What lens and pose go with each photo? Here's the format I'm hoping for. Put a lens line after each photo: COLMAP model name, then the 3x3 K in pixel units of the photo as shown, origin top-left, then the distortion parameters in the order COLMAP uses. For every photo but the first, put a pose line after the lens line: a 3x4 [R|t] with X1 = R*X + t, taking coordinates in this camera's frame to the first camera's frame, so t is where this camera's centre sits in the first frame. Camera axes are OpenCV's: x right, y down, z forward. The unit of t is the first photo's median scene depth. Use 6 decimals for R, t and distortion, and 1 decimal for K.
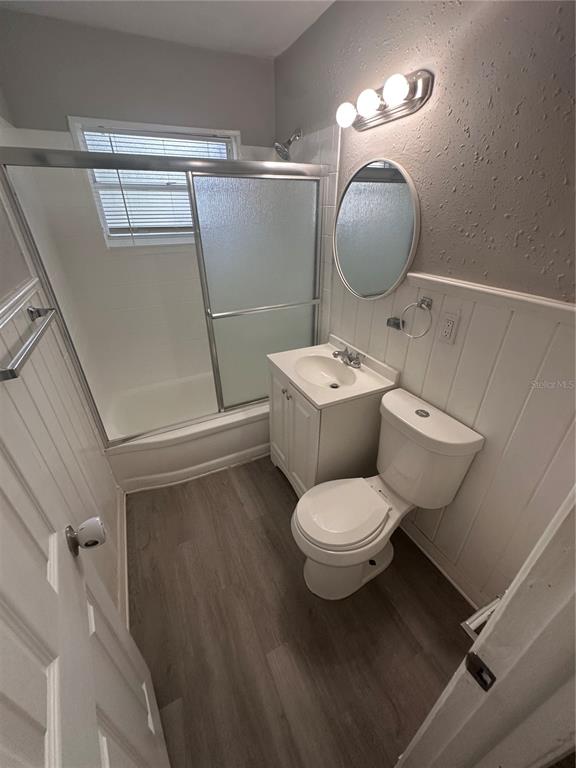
lens RADIAL K [[309.6, 0, 288.7], [0, 309.6, 383.5], [0, 0, 1]] dist [-0.002328, 0.000153]
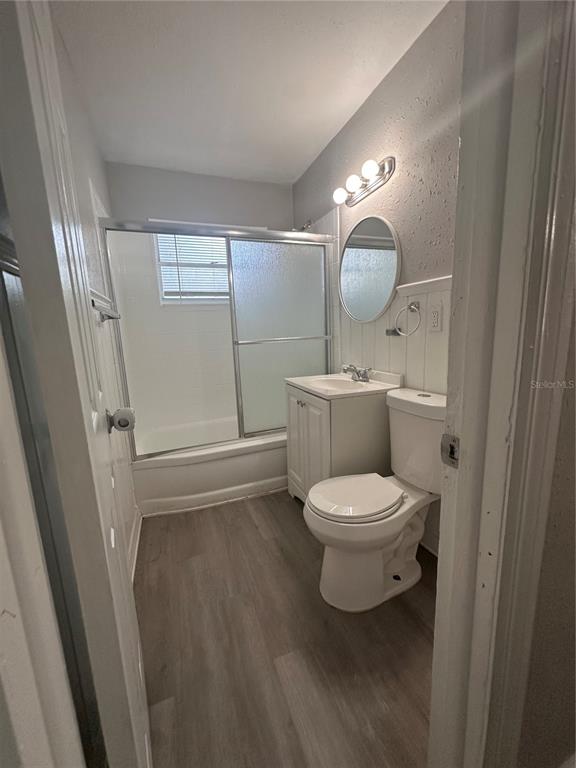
lens RADIAL K [[309.6, 0, 289.6], [0, 309.6, 384.9], [0, 0, 1]] dist [-0.002328, 0.000153]
pose [[0.996491, -0.019423, -0.081409, 0.047509], [-0.008527, 0.944076, -0.329617, 0.366654], [0.083259, 0.329155, 0.940598, -0.054360]]
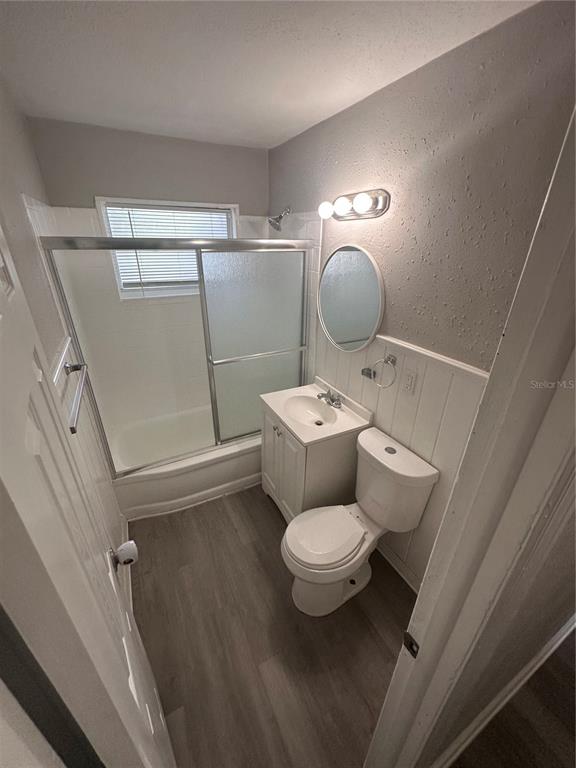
lens RADIAL K [[309.6, 0, 289.1], [0, 309.6, 383.4], [0, 0, 1]] dist [-0.002328, 0.000153]
pose [[0.999337, 0.005294, 0.036027, -0.005974], [-0.002689, 0.997404, -0.071963, -0.065543], [-0.036315, 0.071819, 0.996756, -0.177652]]
